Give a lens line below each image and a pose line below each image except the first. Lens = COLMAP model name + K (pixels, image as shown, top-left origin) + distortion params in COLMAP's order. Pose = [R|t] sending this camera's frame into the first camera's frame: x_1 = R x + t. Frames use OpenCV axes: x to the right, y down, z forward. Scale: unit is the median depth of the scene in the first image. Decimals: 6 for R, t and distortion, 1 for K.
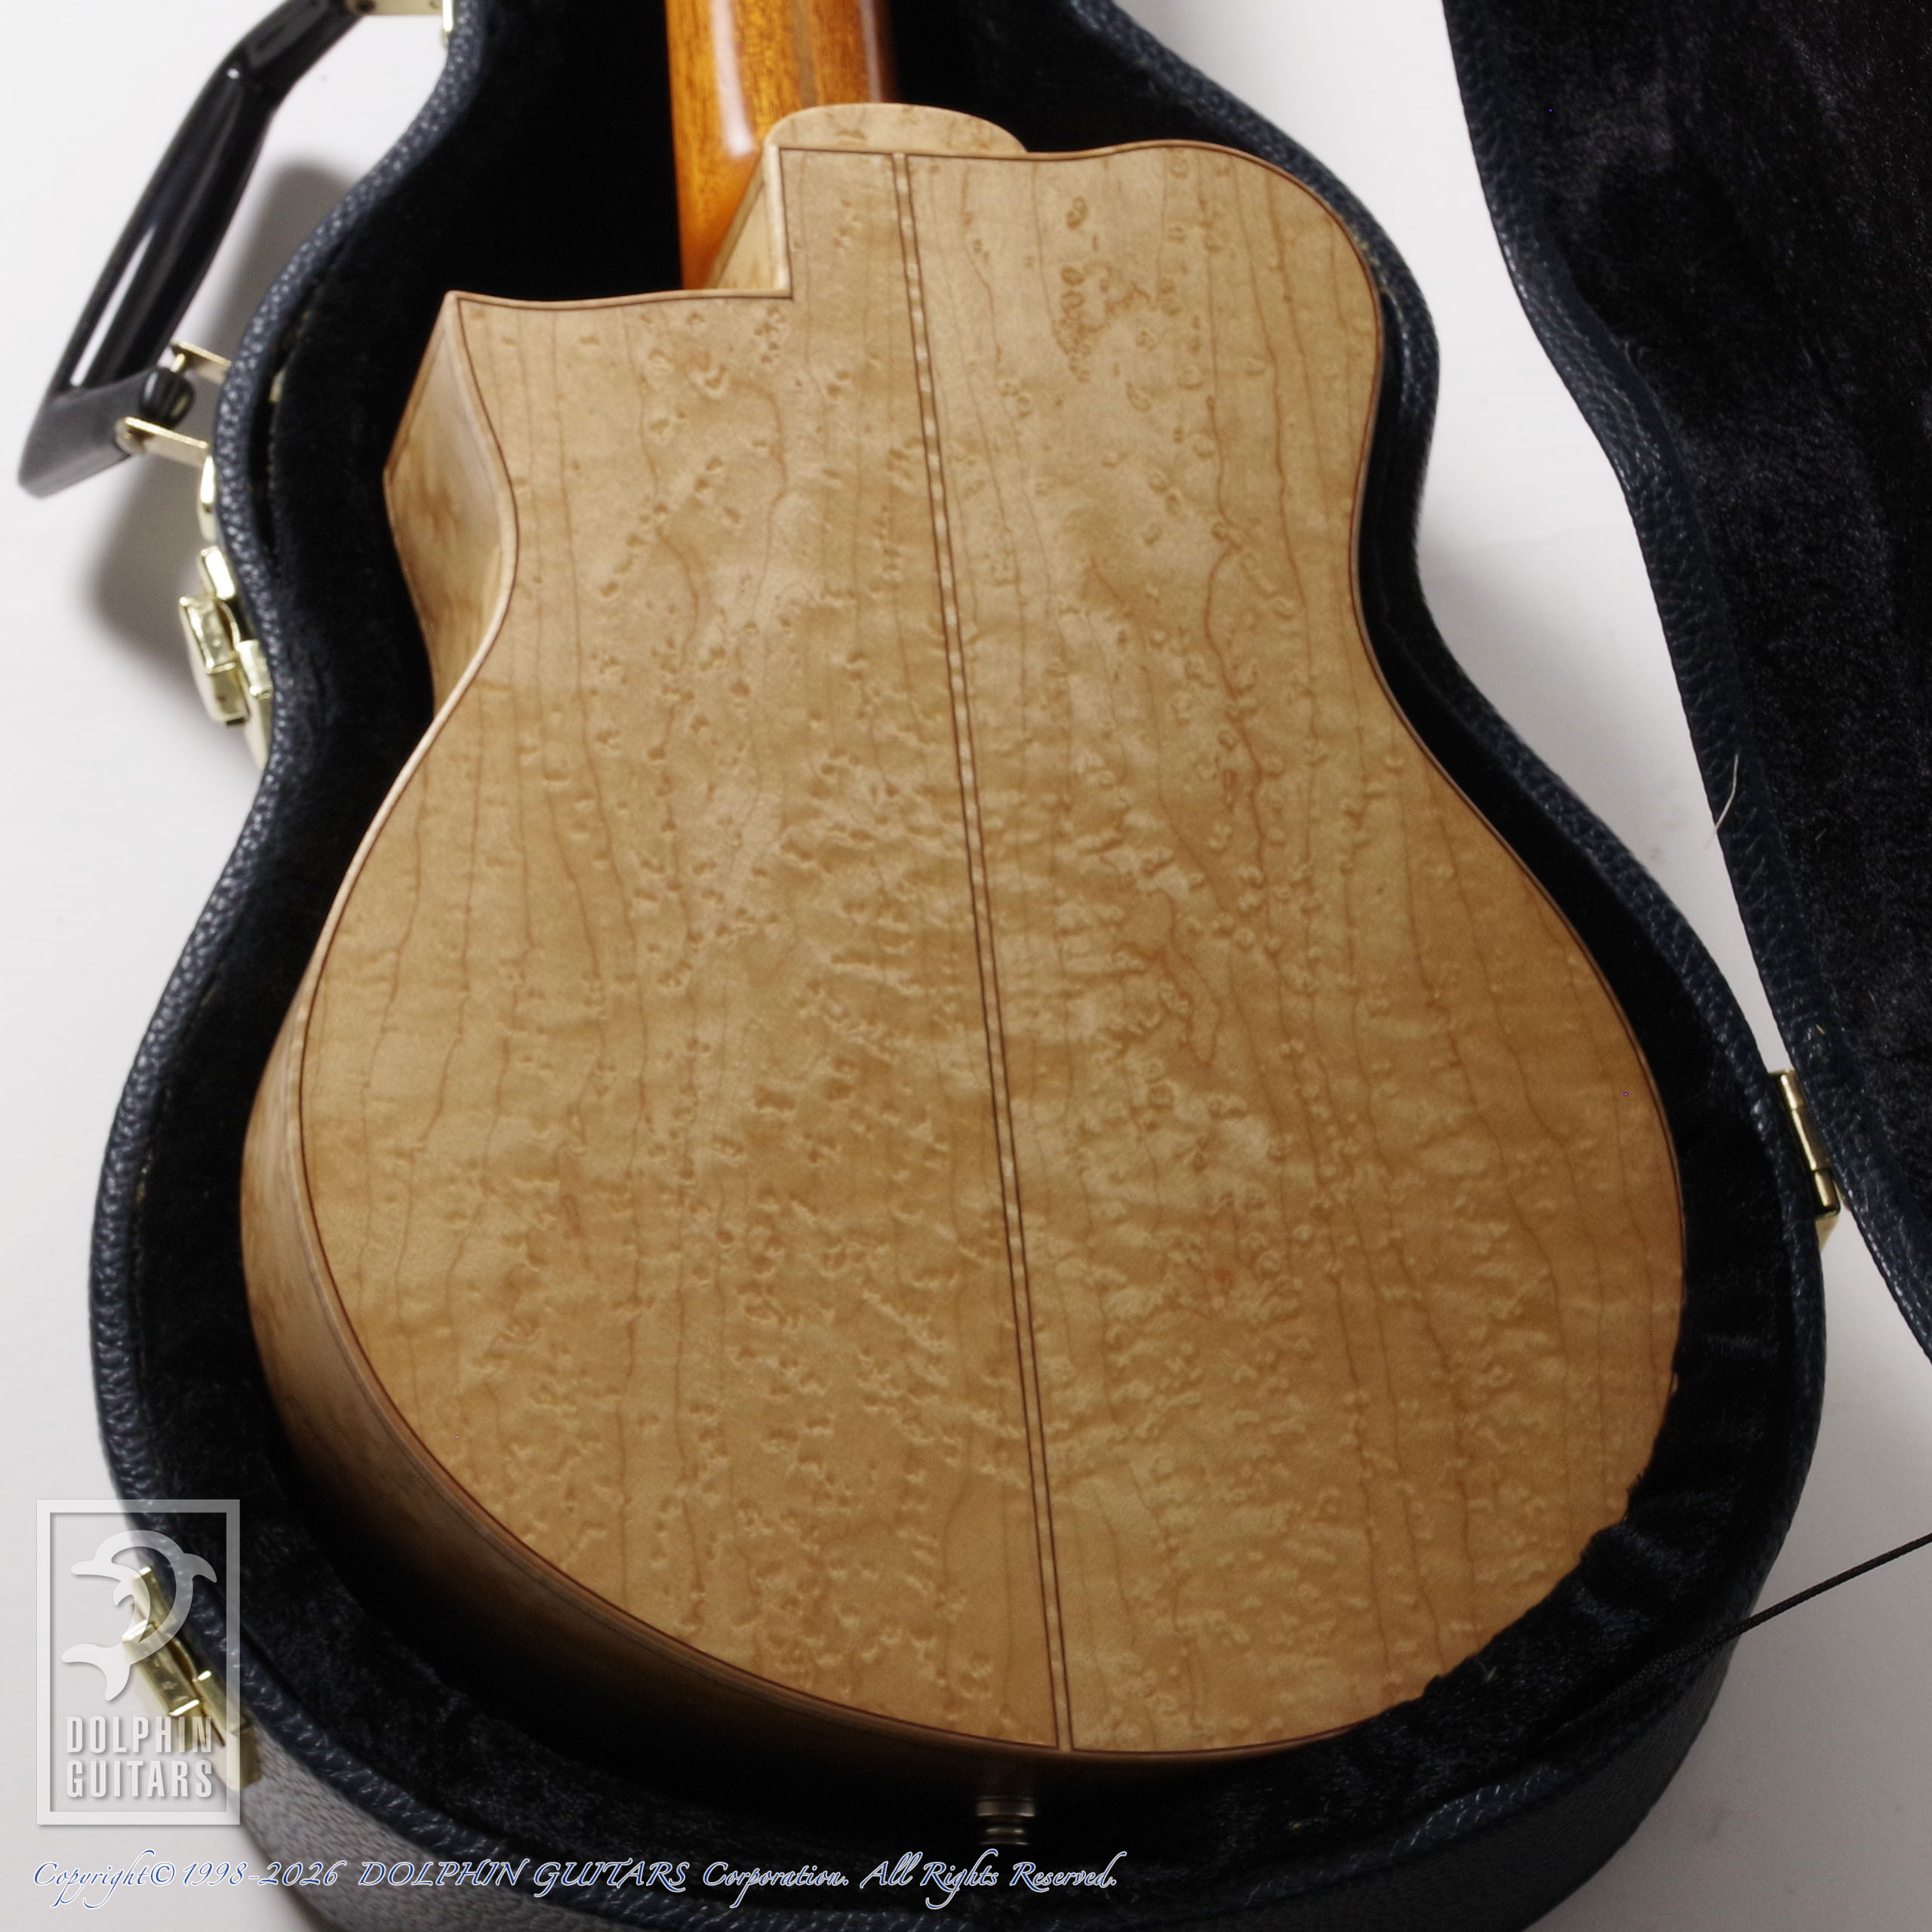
lens RADIAL K [[5395.9, 0, 960.8], [0, 5395.9, 953.3], [0, 0, 1]] dist [0.019700, 0.000000]
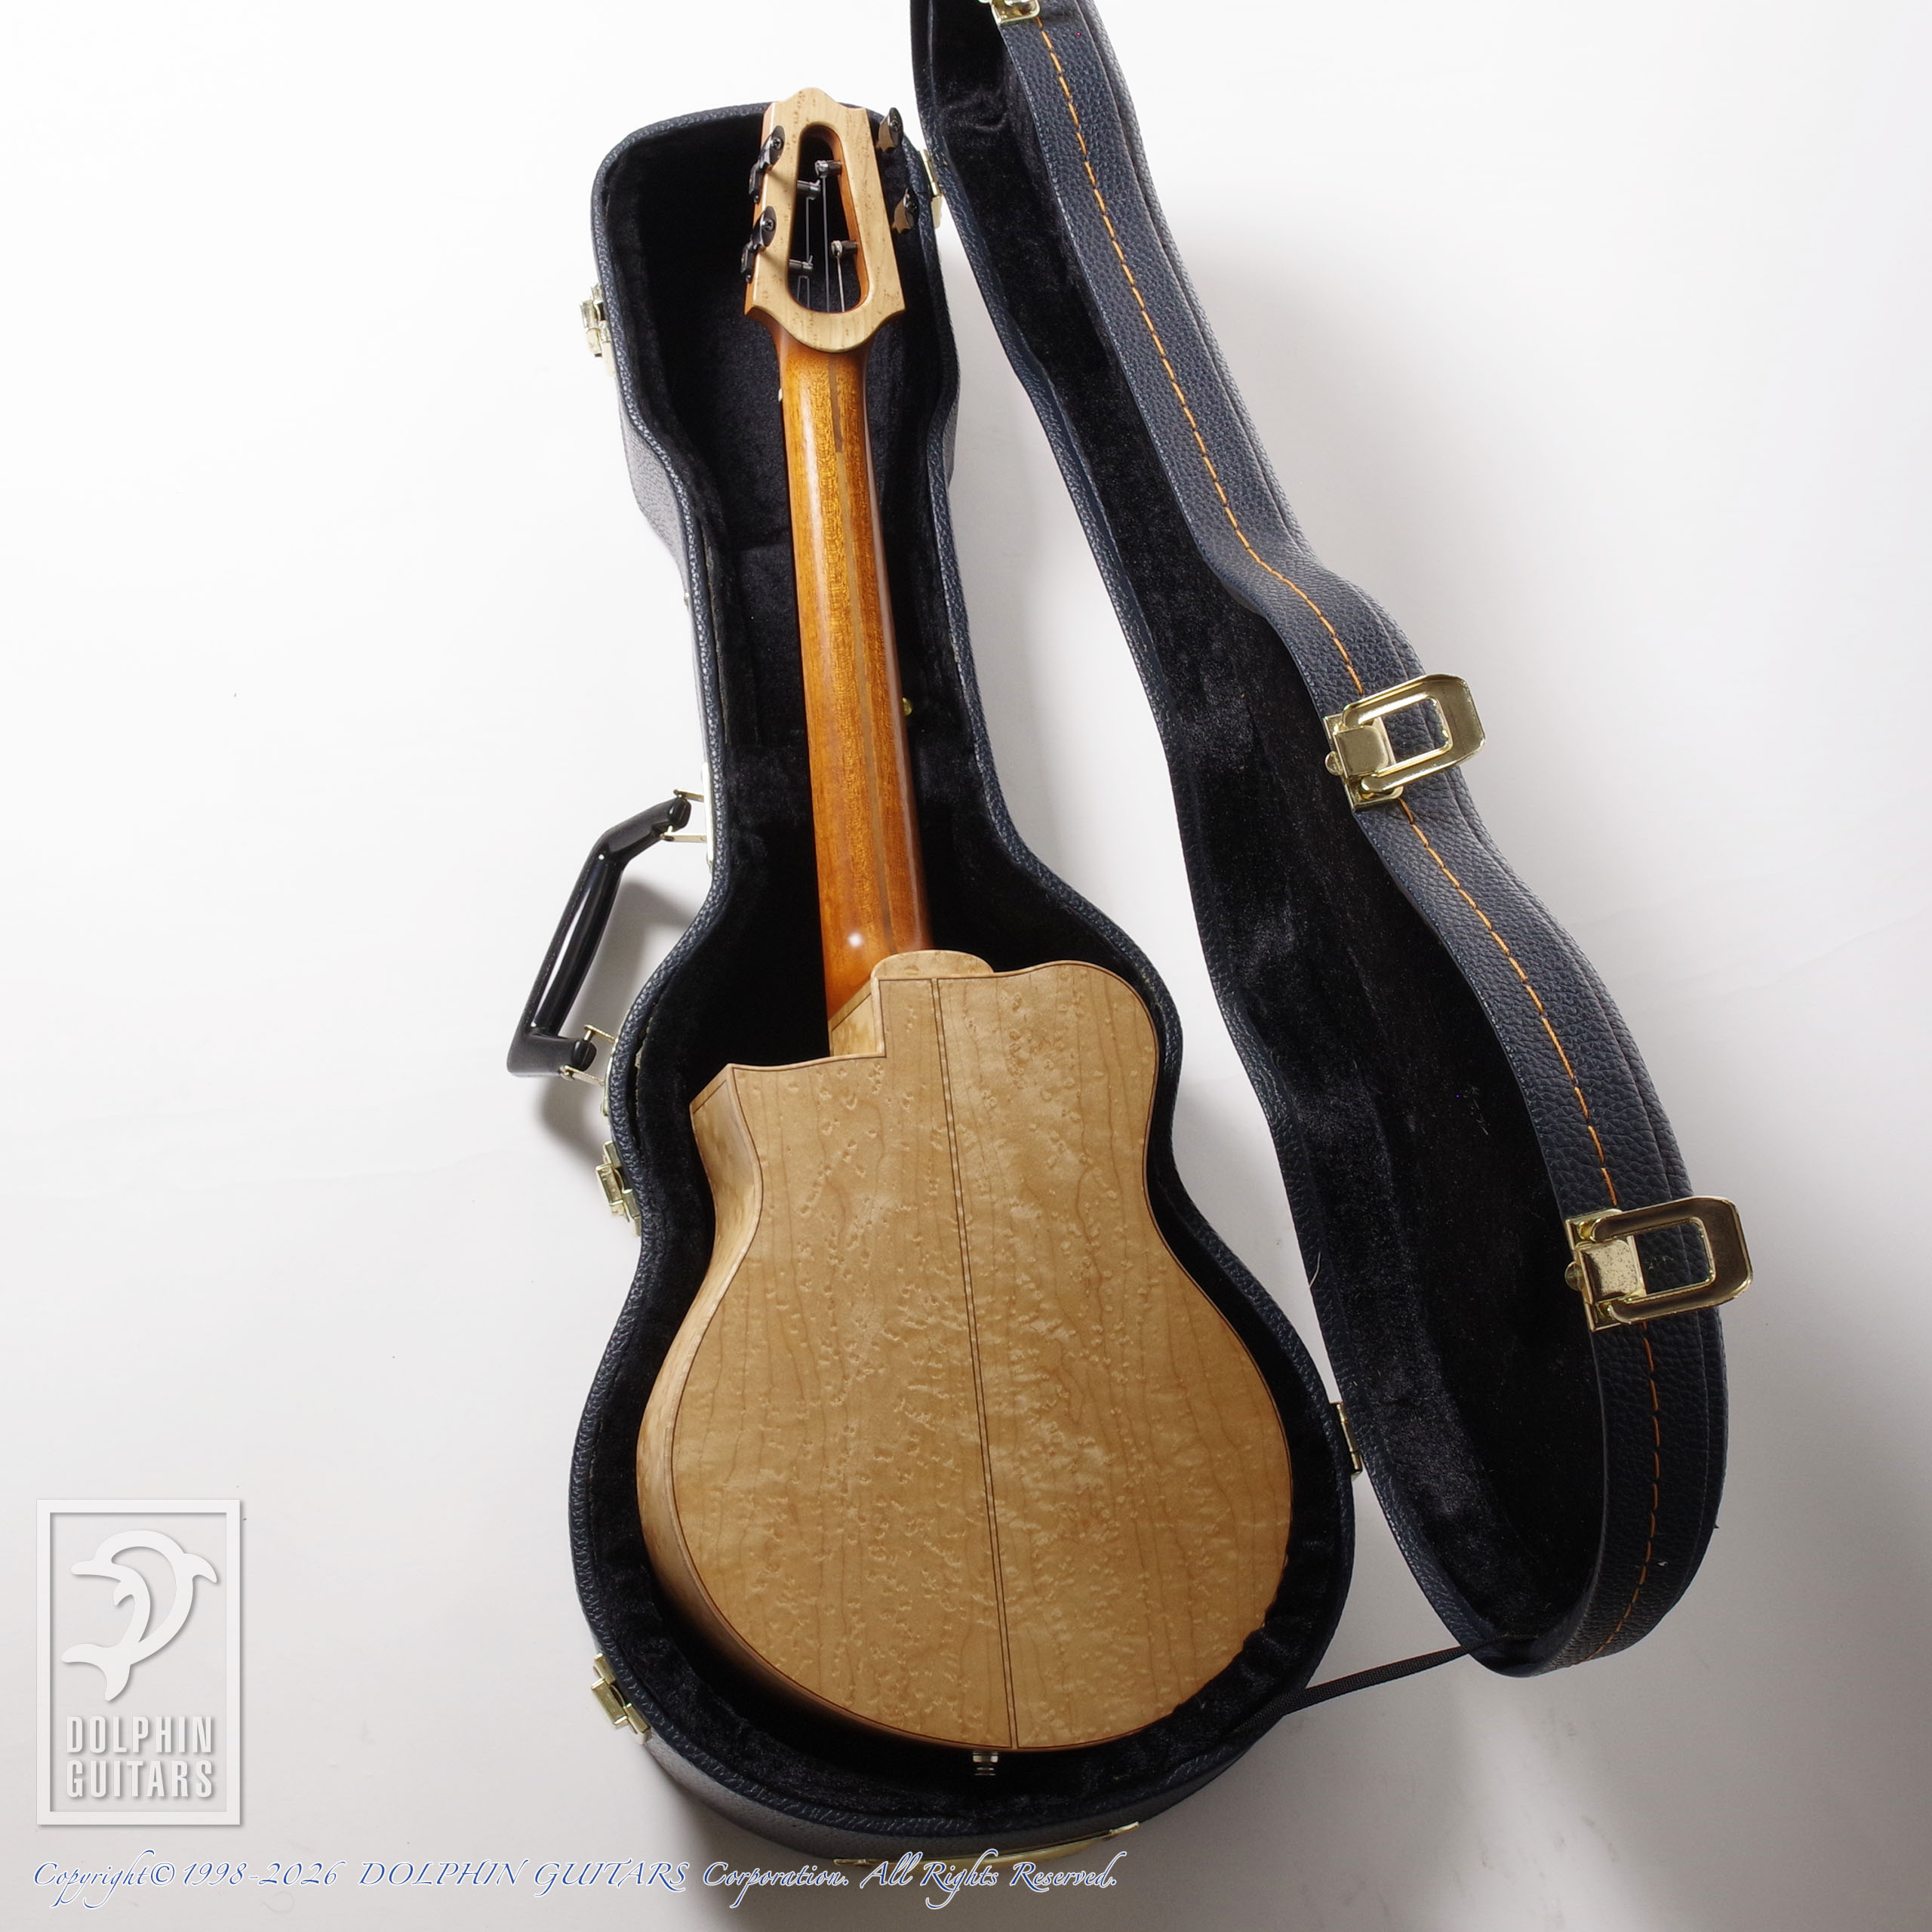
lens RADIAL K [[3031.0, 0, 873.3], [0, 3031.0, 999.6], [0, 0, 1]] dist [-0.069060, 0.000000]
pose [[0.999987, -0.000107, 0.005115, -0.043784], [-0.000474, 0.993531, 0.113560, -0.290582], [-0.005094, -0.113561, 0.993518, -0.204360]]
